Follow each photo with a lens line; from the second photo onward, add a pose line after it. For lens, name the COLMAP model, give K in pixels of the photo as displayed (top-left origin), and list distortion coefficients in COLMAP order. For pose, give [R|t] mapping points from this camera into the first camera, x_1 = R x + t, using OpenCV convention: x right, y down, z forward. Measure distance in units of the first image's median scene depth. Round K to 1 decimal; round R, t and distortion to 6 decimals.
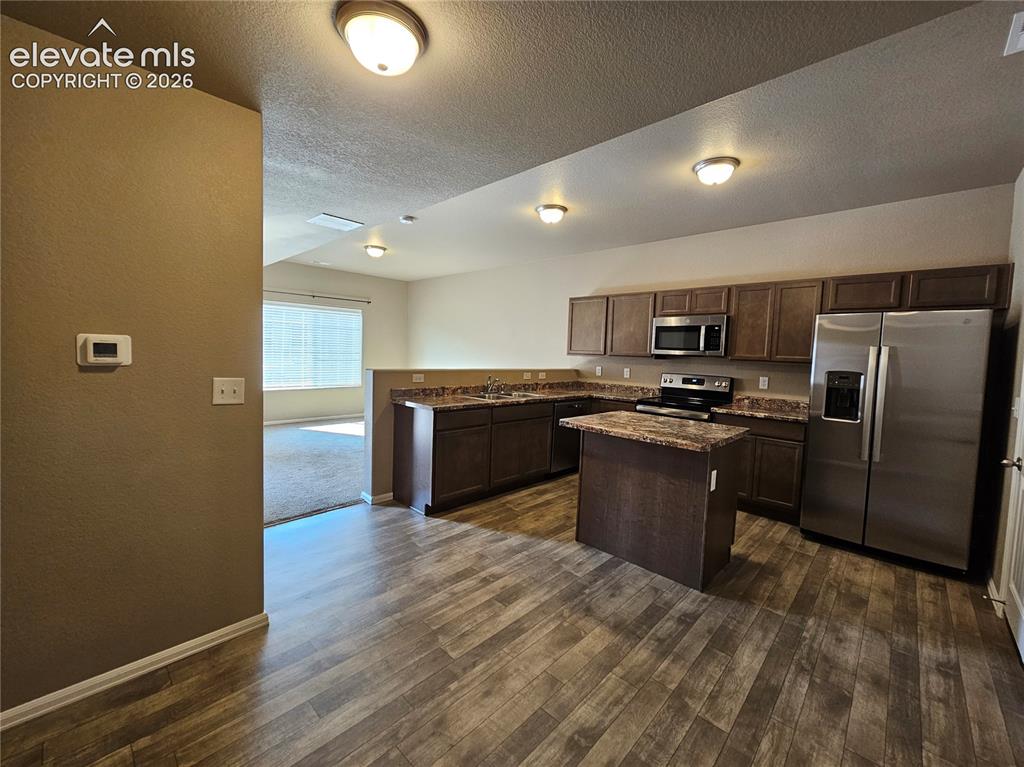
lens RADIAL K [[423.8, 0, 514.7], [0, 423.8, 372.9], [0, 0, 1]] dist [0.000063, -0.000015]
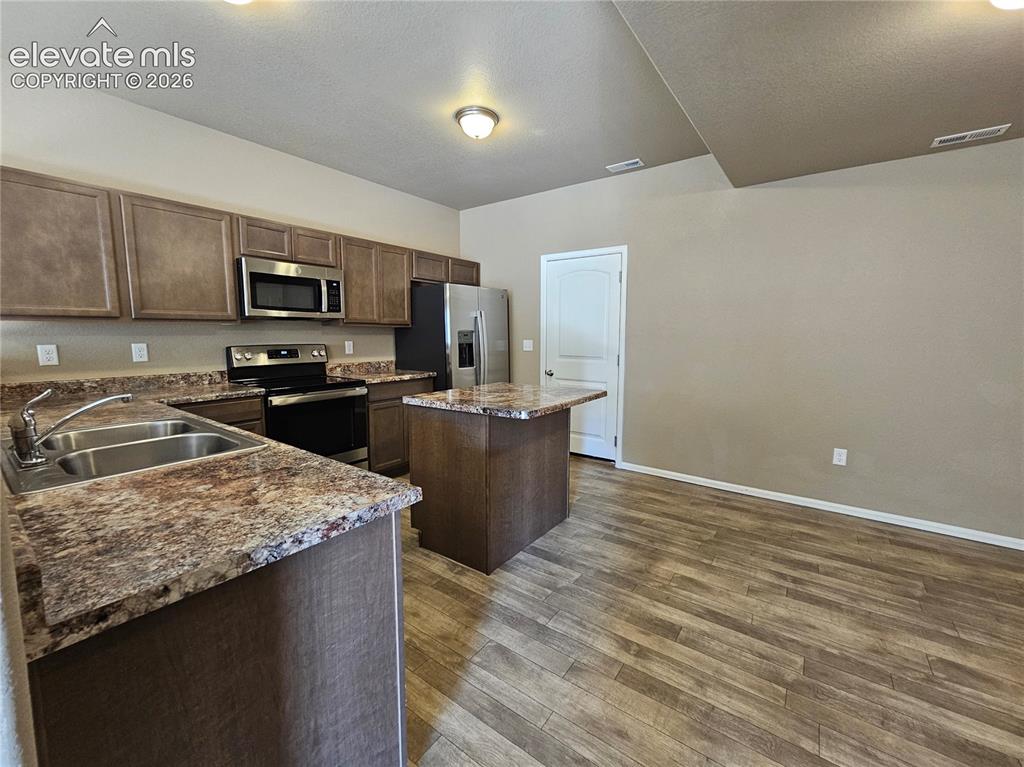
lens RADIAL K [[417.0, 0, 510.5], [0, 417.0, 380.7], [0, 0, 1]] dist [0.000446, 0.000144]
pose [[-0.126339, -0.151067, 0.980417, -0.408131], [0.040204, 0.986744, 0.157223, -0.037238], [-0.991172, 0.059280, -0.118591, 0.812416]]
